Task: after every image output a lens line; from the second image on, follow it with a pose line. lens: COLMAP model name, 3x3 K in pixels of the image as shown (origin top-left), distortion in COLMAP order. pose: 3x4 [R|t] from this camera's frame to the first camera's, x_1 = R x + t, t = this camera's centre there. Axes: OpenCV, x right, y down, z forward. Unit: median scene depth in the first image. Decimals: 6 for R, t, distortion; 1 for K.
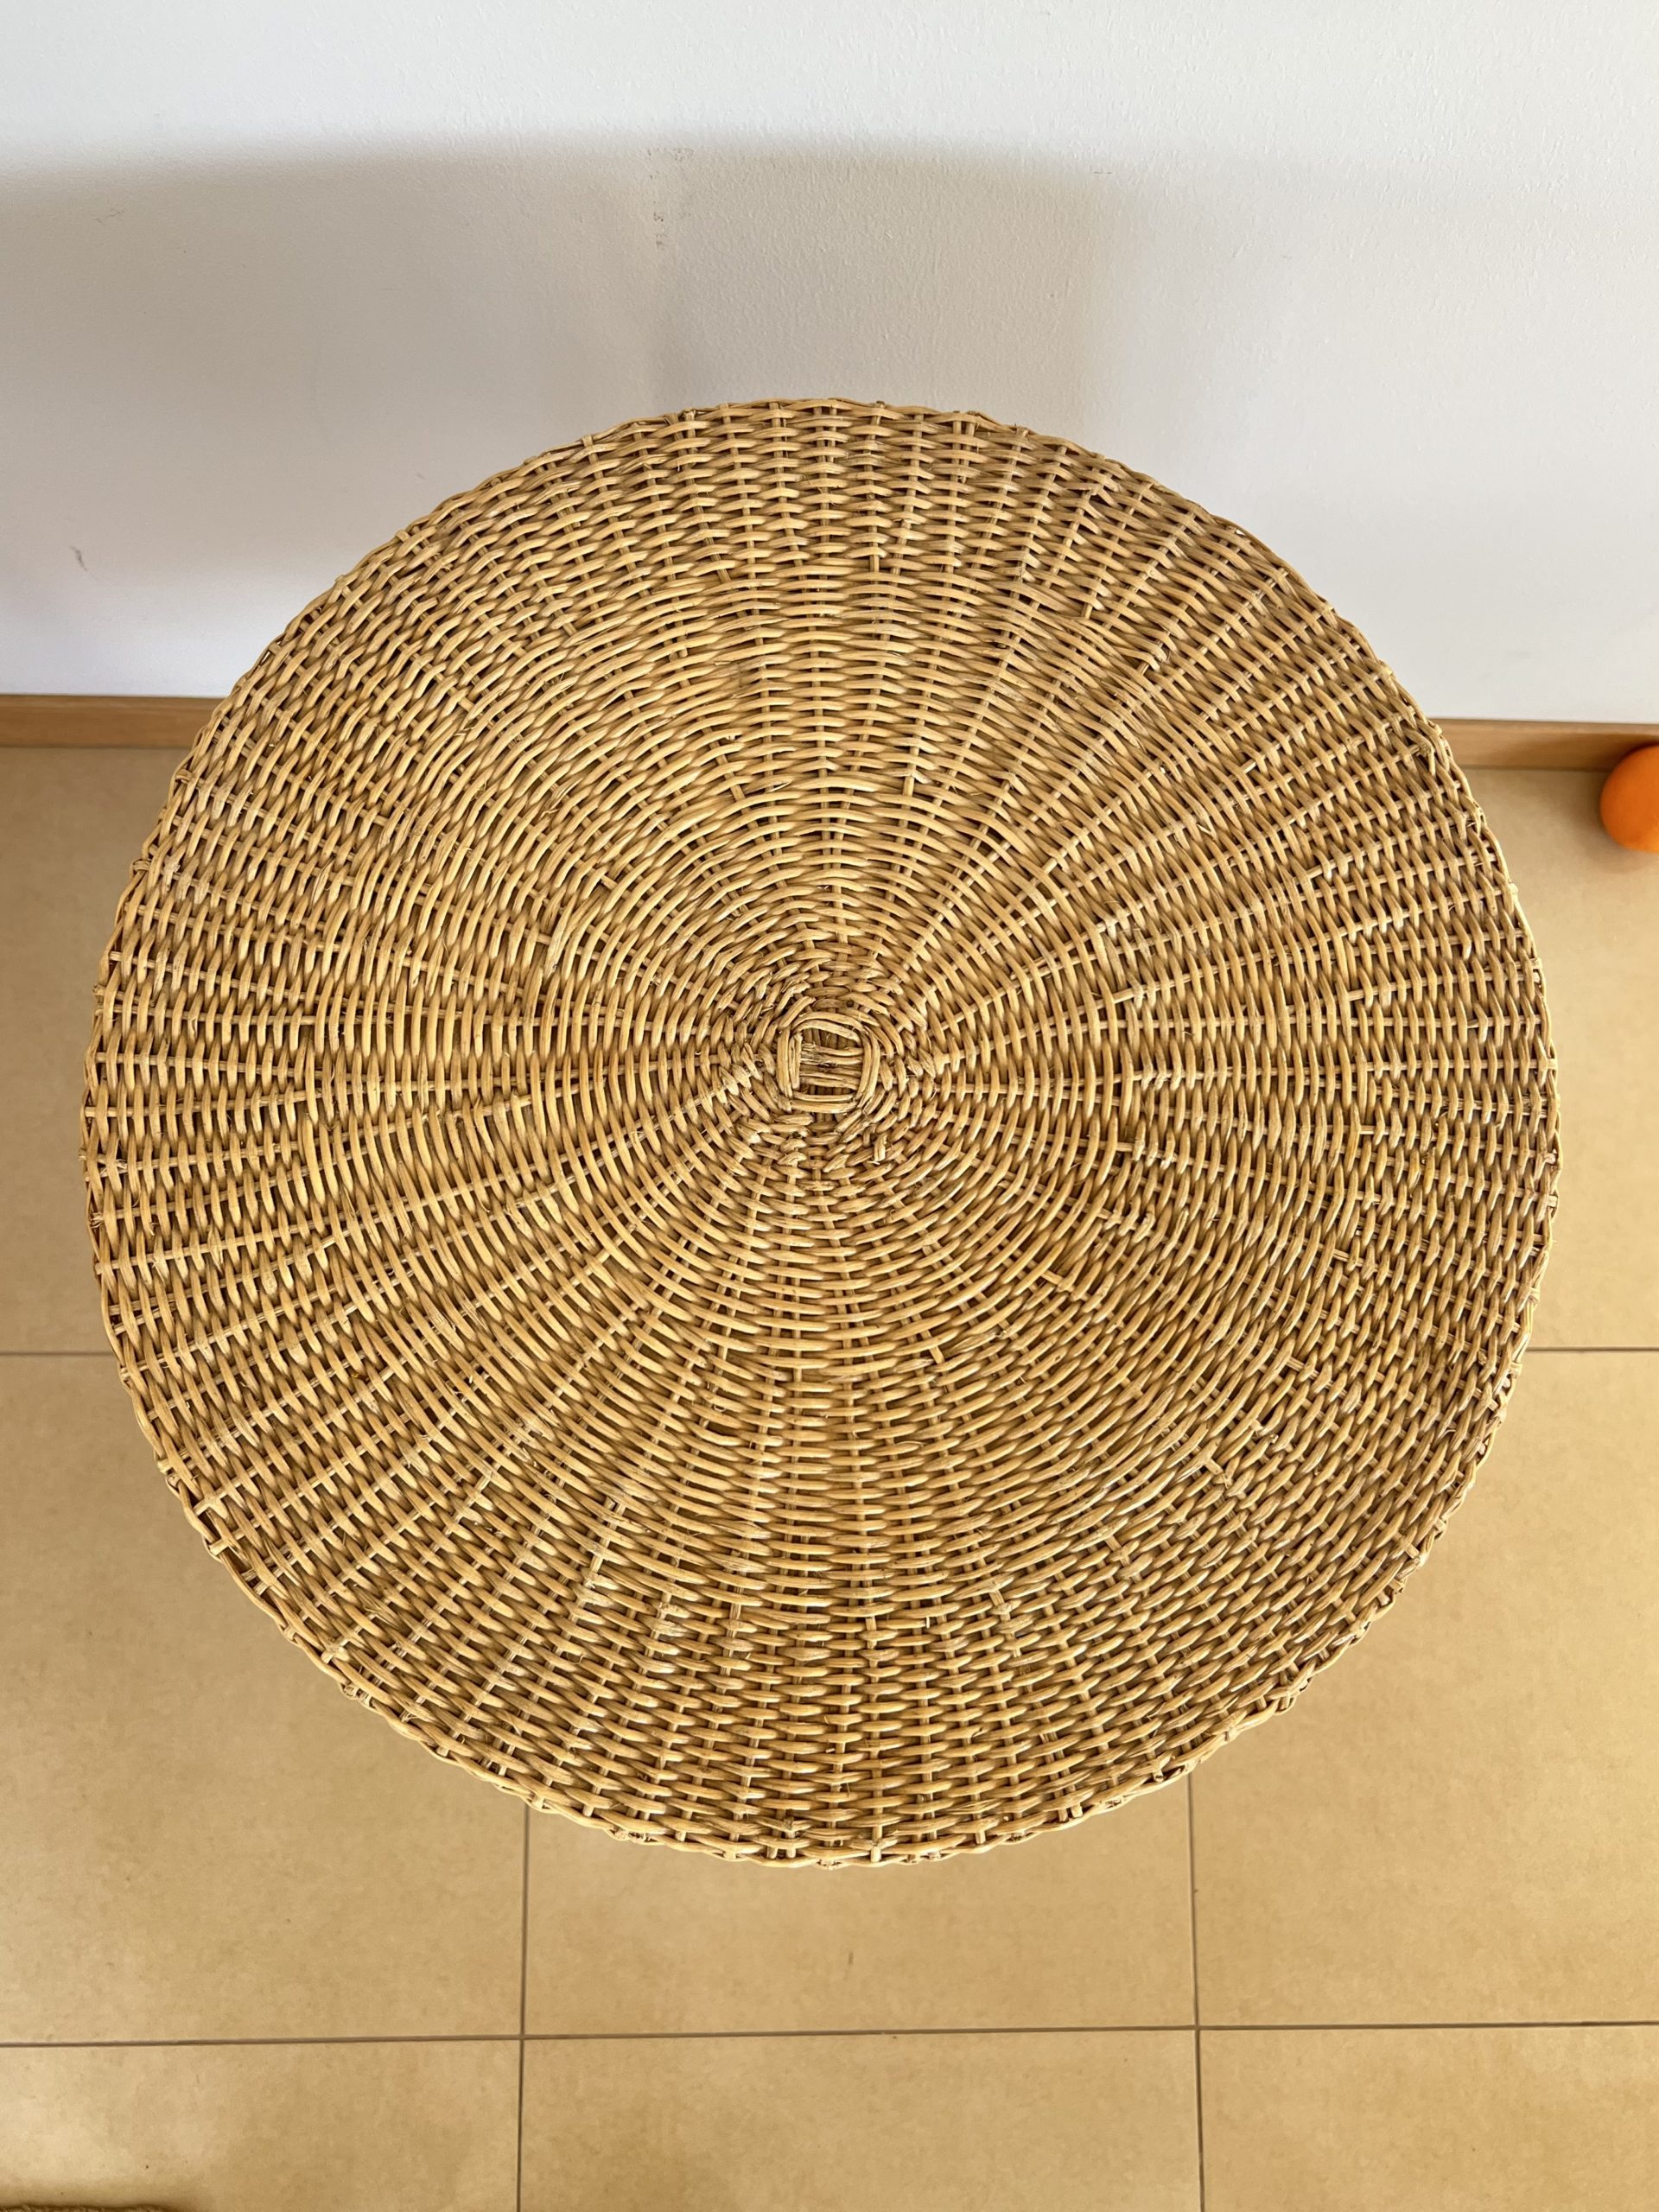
lens RADIAL K [[1735.8, 0, 830.1], [0, 1735.8, 1108.7], [0, 0, 1]] dist [0.043765, -0.010155]
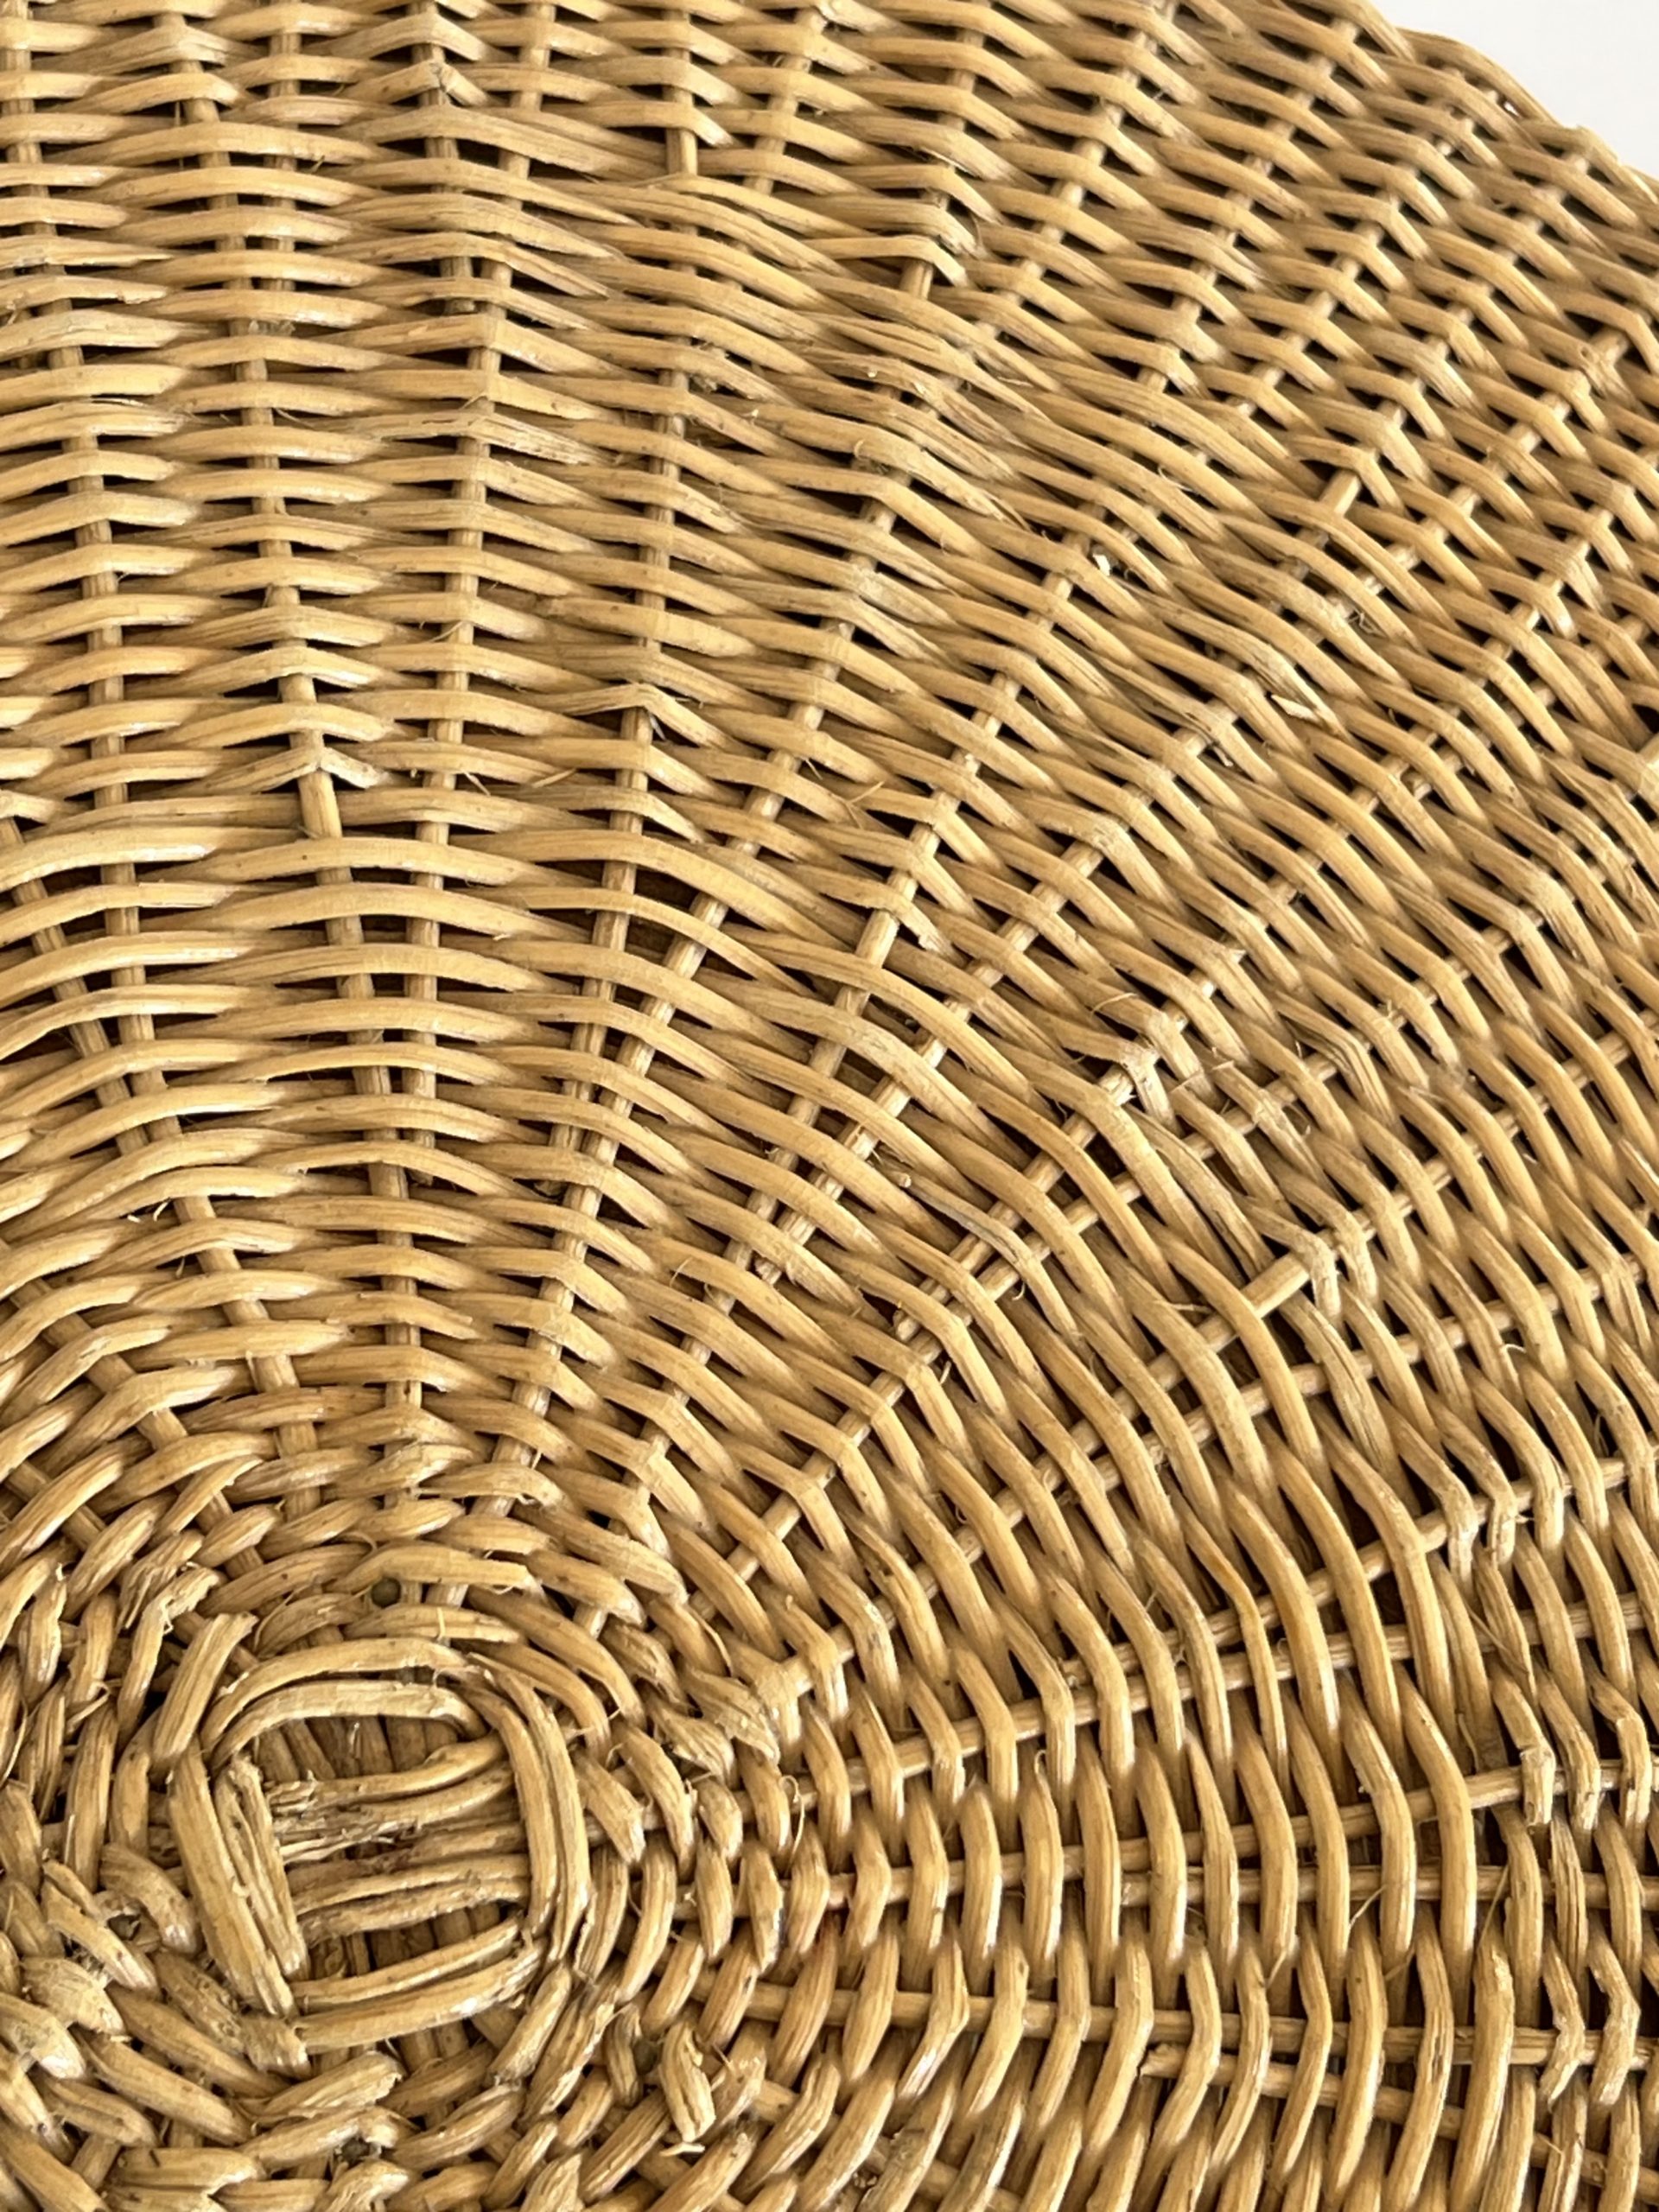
lens RADIAL K [[4254.7, 0, 825.2], [0, 4254.7, 1101.8], [0, 0, 1]] dist [0.132654, 0.000000]
pose [[0.910595, -0.260530, 0.320843, -0.114481], [0.328657, 0.927157, -0.179904, 0.008476], [-0.250602, 0.269267, 0.929889, 0.360997]]
